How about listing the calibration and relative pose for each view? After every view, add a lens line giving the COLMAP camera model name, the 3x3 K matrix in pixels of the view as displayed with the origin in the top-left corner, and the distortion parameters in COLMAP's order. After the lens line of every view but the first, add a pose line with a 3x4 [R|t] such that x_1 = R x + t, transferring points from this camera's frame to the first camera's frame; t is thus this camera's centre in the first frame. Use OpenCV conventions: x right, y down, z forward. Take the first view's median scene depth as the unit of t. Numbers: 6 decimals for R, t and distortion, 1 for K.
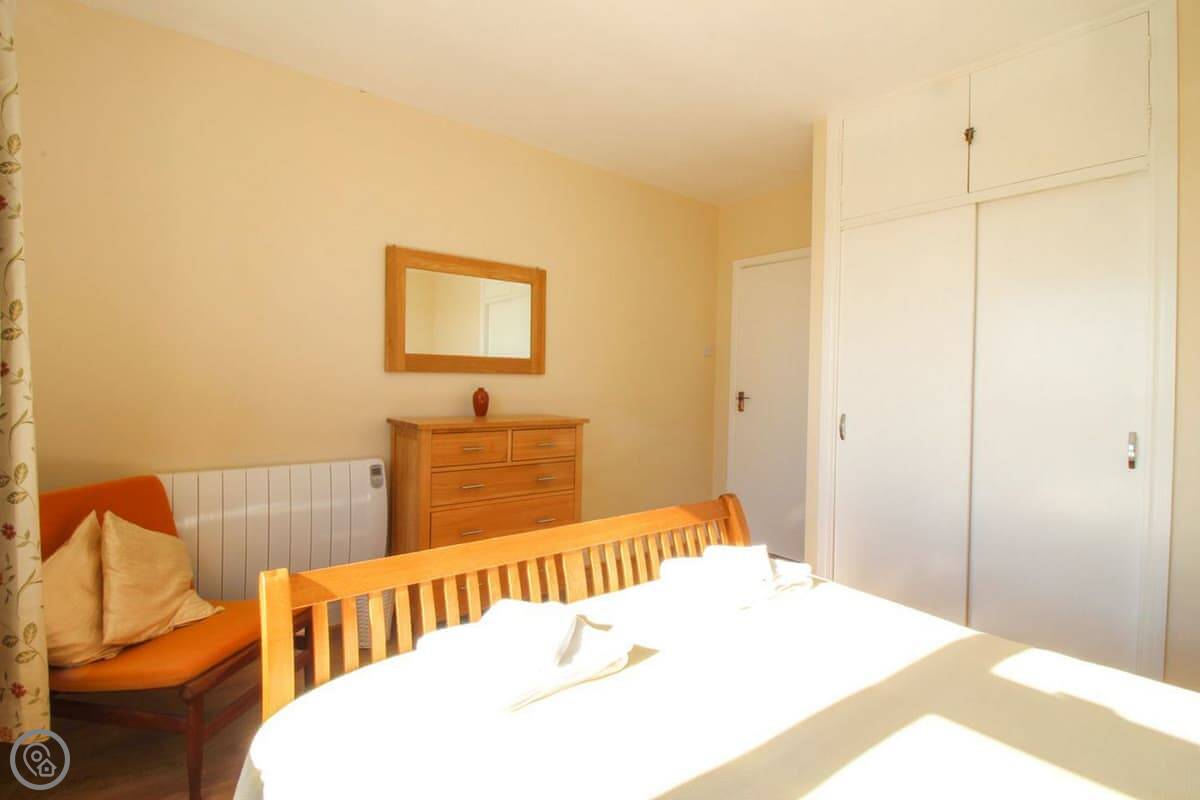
lens RADIAL K [[551.2, 0, 598.5], [0, 551.2, 389.5], [0, 0, 1]] dist [-0.000735, -0.000425]
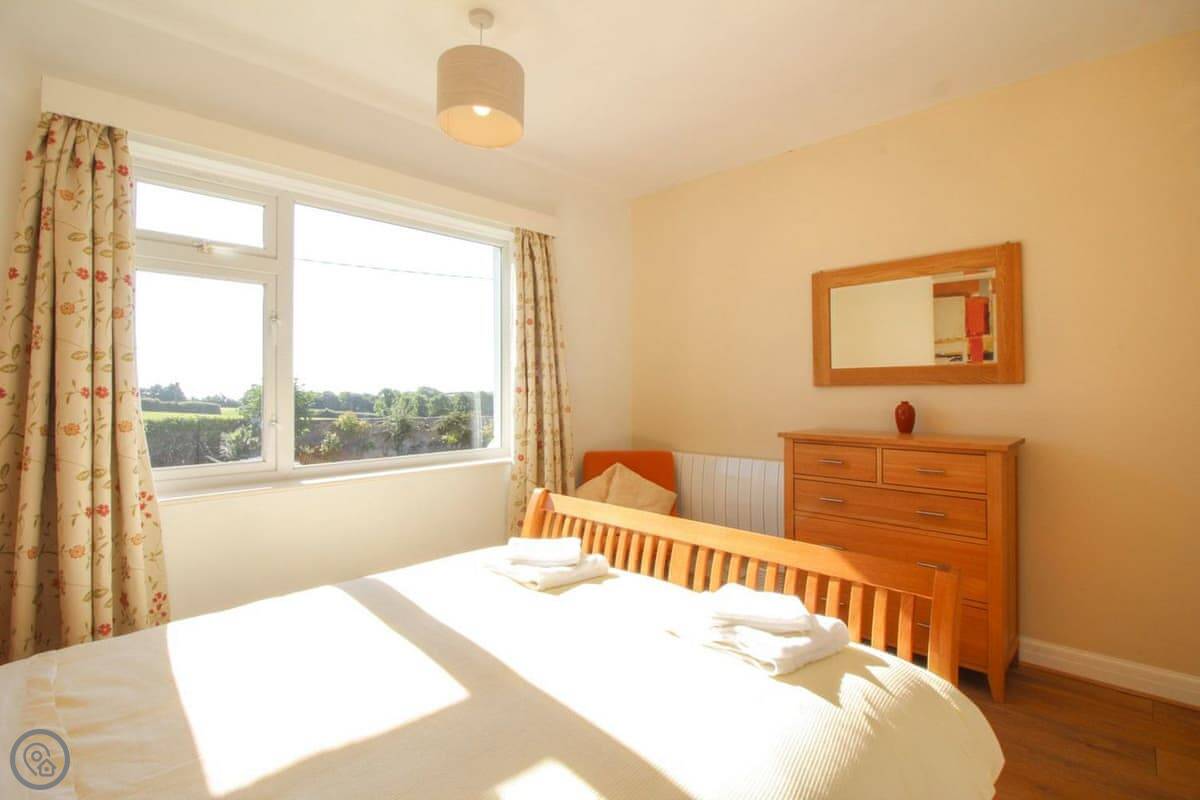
lens RADIAL K [[551.2, 0, 601.9], [0, 551.2, 396.7], [0, 0, 1]] dist [-0.000735, -0.000425]
pose [[0.146444, -0.008411, -0.989183, 0.641833], [-0.011860, 0.999877, -0.010258, 0.004743], [0.989148, 0.013234, 0.146326, 0.406126]]
